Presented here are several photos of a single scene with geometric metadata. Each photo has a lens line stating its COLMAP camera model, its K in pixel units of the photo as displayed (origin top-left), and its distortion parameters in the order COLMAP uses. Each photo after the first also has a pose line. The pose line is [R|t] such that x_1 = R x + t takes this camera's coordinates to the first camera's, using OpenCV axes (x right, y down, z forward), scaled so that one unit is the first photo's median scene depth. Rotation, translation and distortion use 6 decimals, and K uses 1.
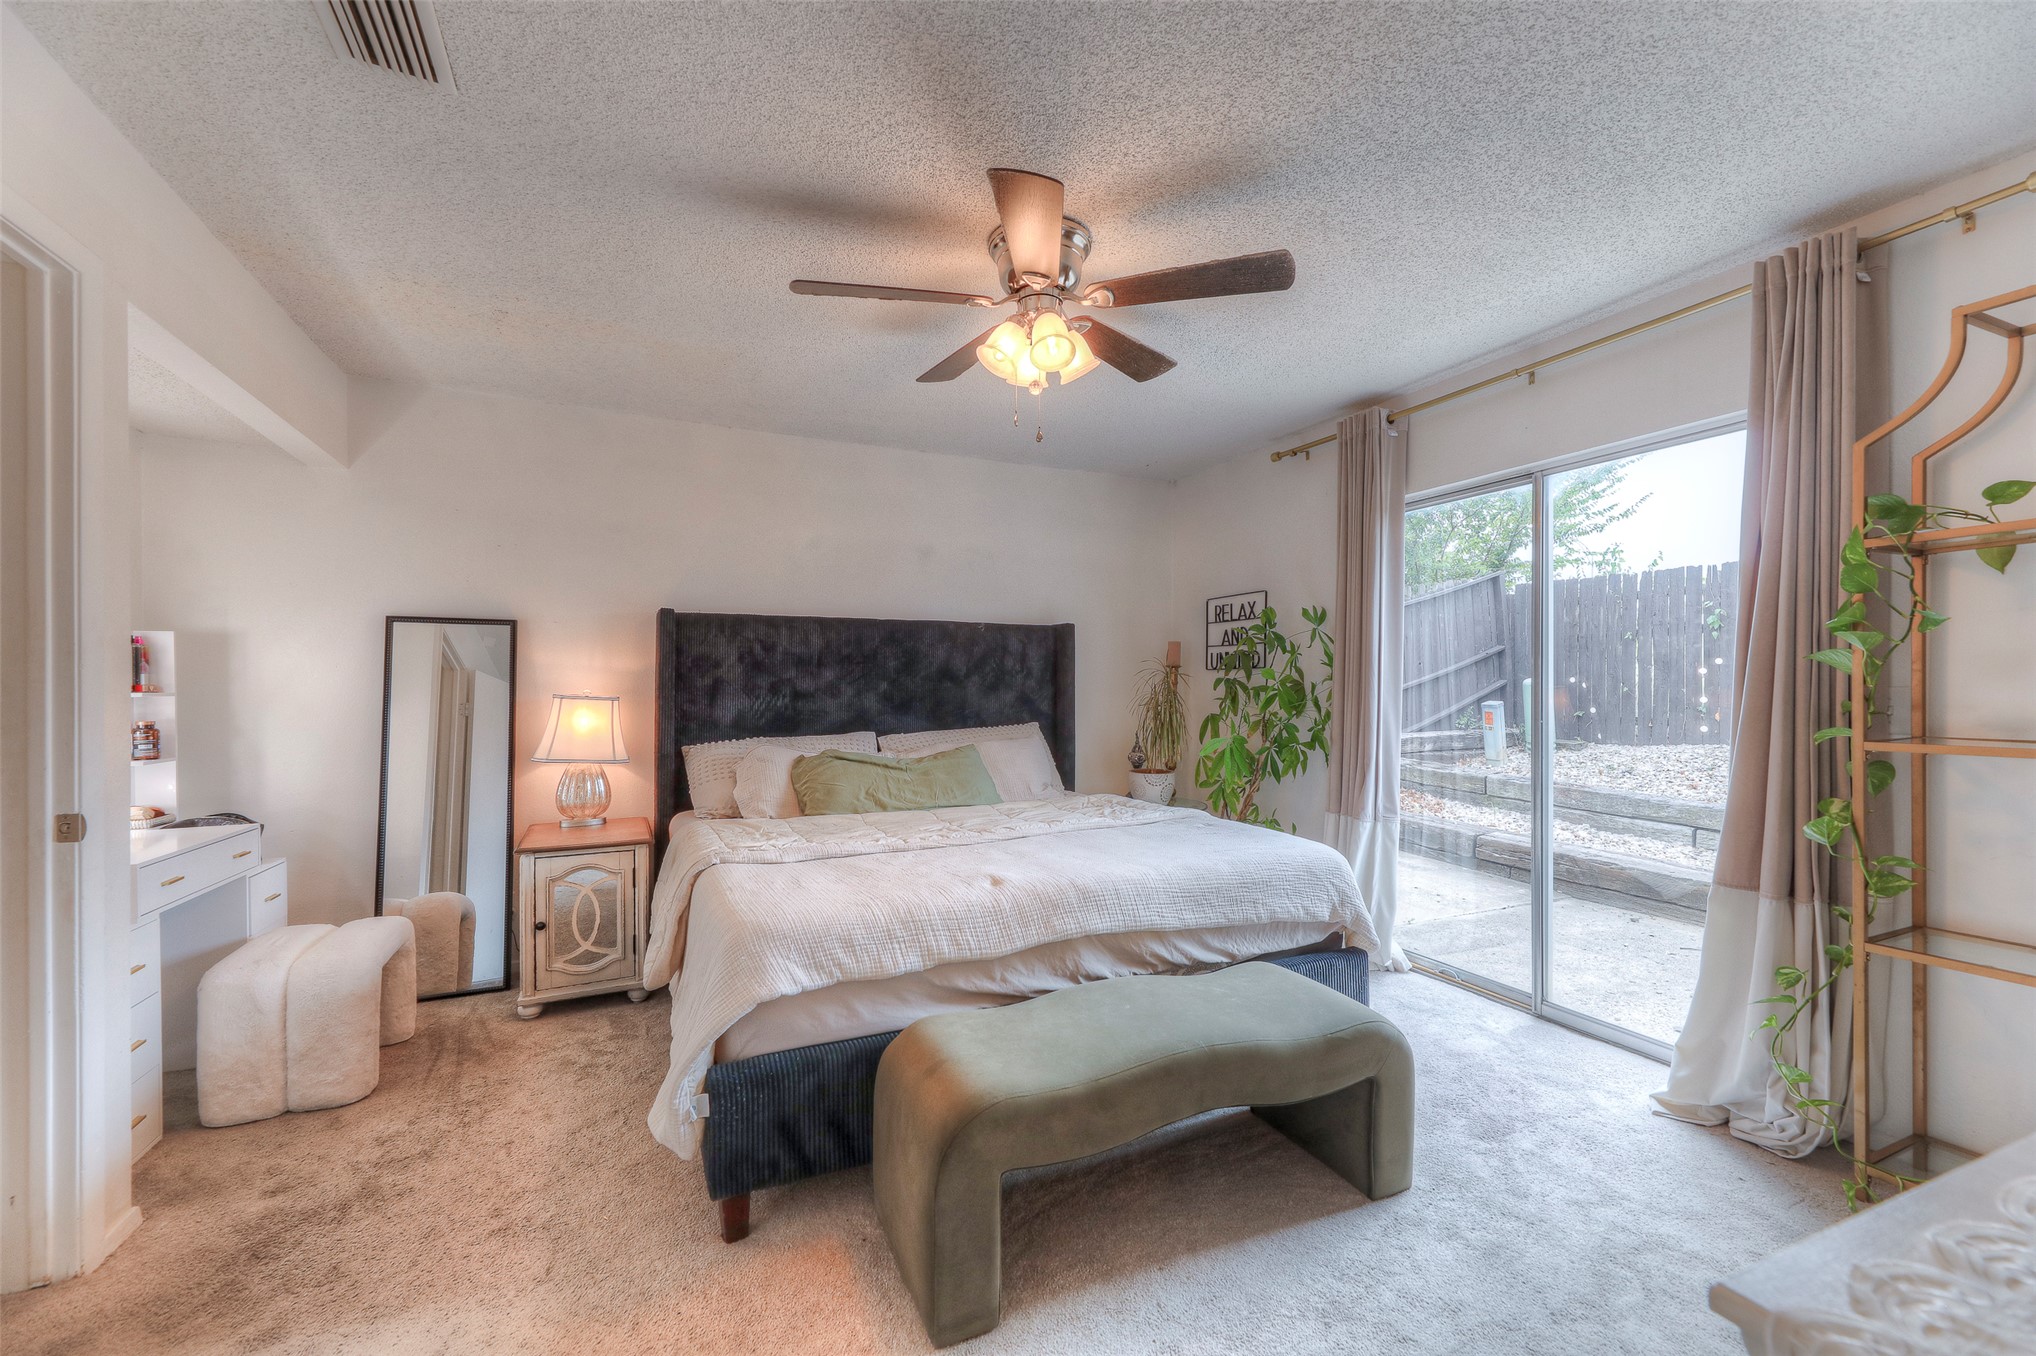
lens RADIAL K [[810.7, 0, 1016.9], [0, 810.7, 684.8], [0, 0, 1]] dist [0.007327, -0.000446]
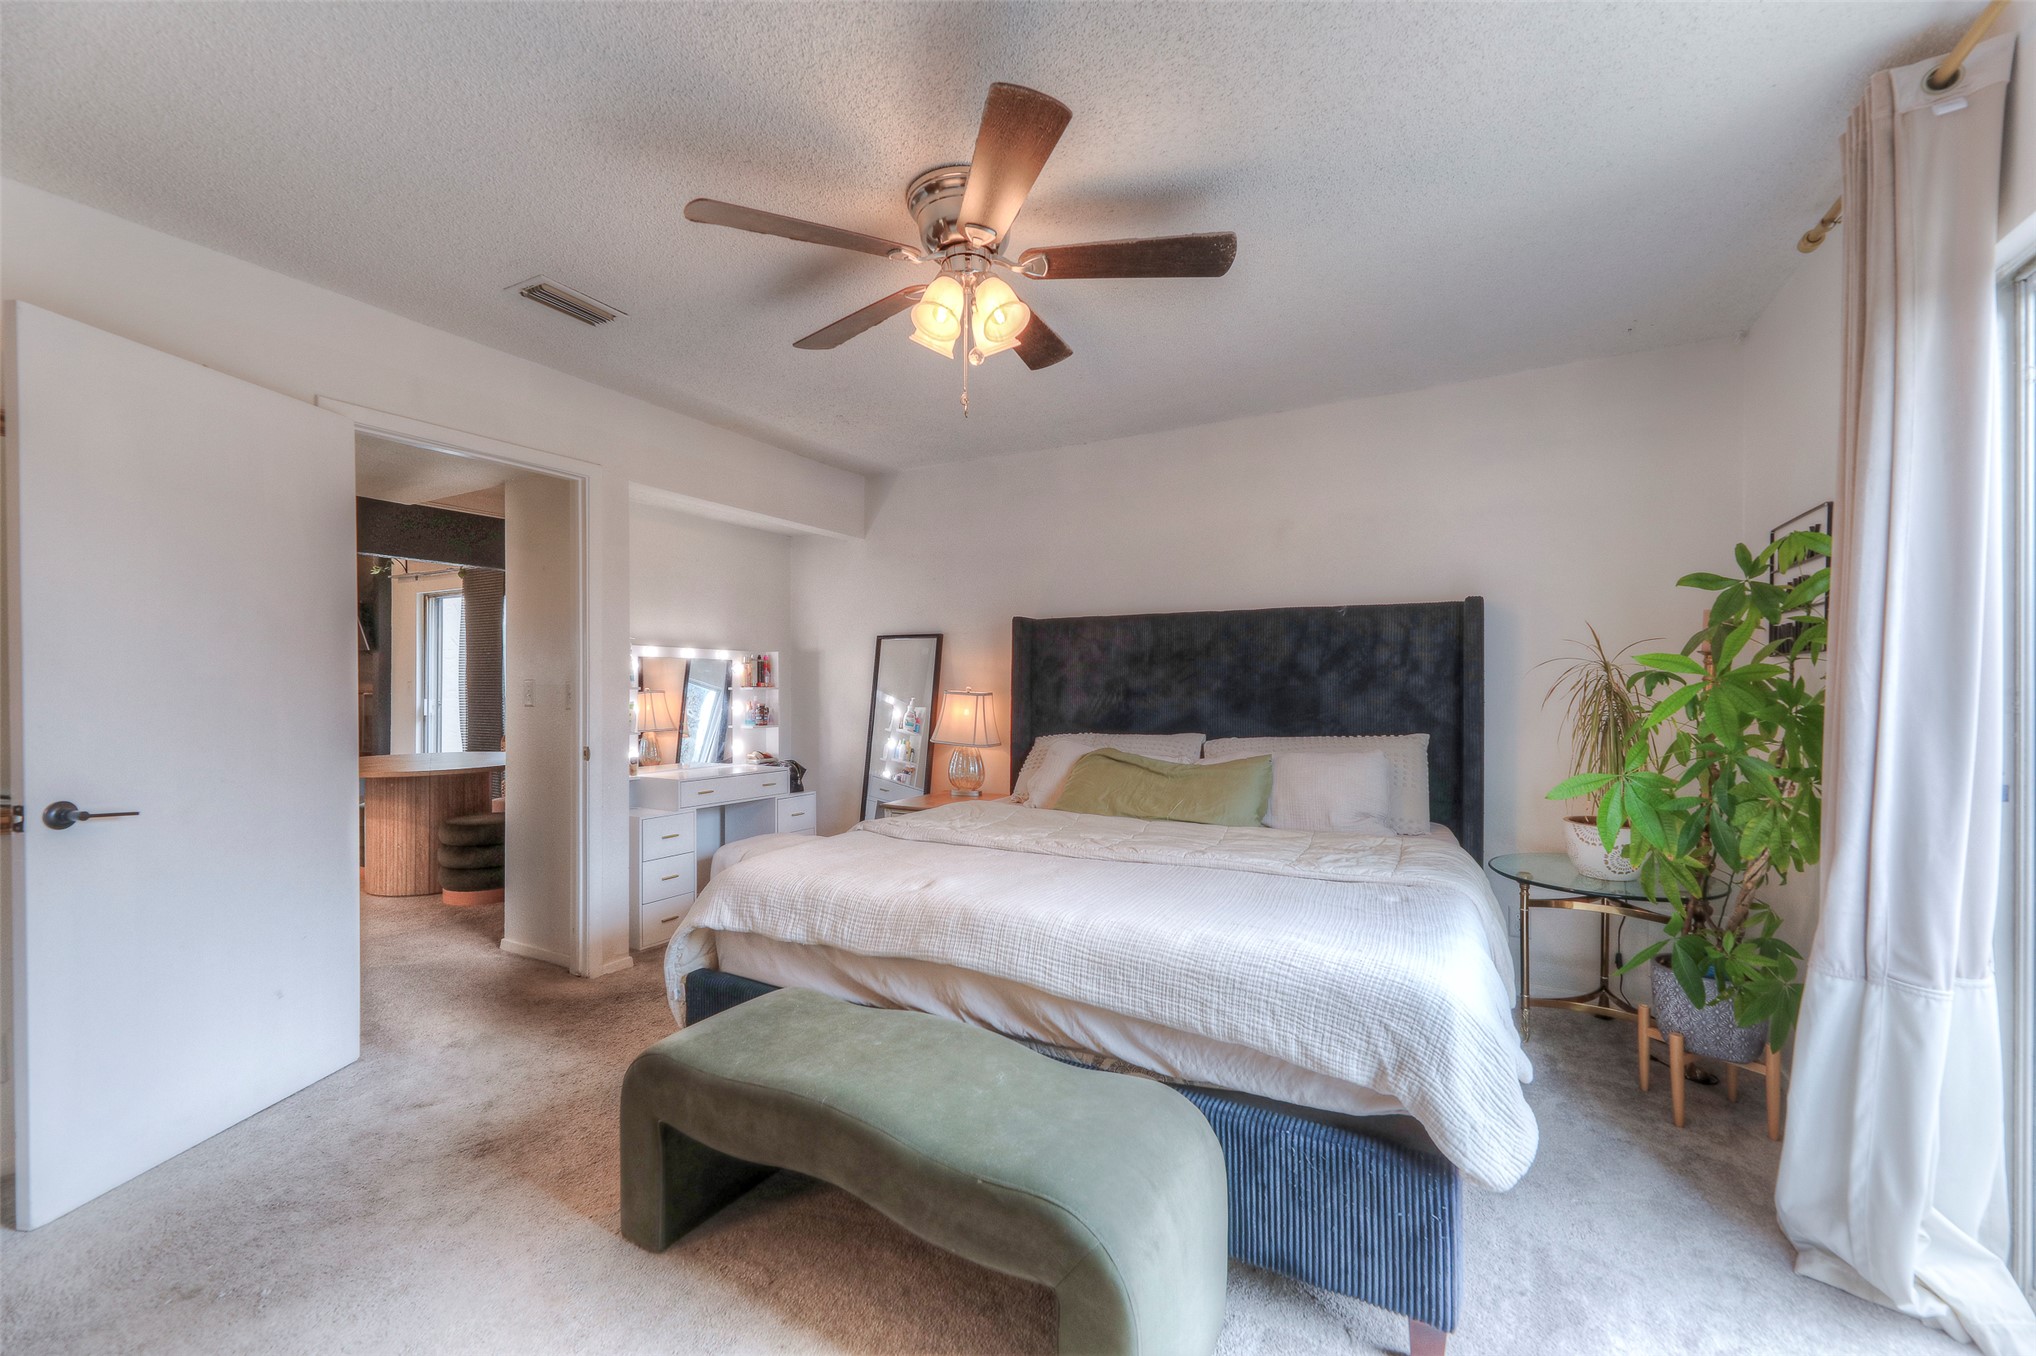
lens RADIAL K [[810.7, 0, 1016.9], [0, 810.7, 684.8], [0, 0, 1]] dist [0.007327, -0.000446]
pose [[0.584936, 0.002280, -0.811076, 0.459028], [-0.001196, 0.999997, 0.001948, 0.000372], [0.811079, -0.000170, 0.584937, 0.291736]]
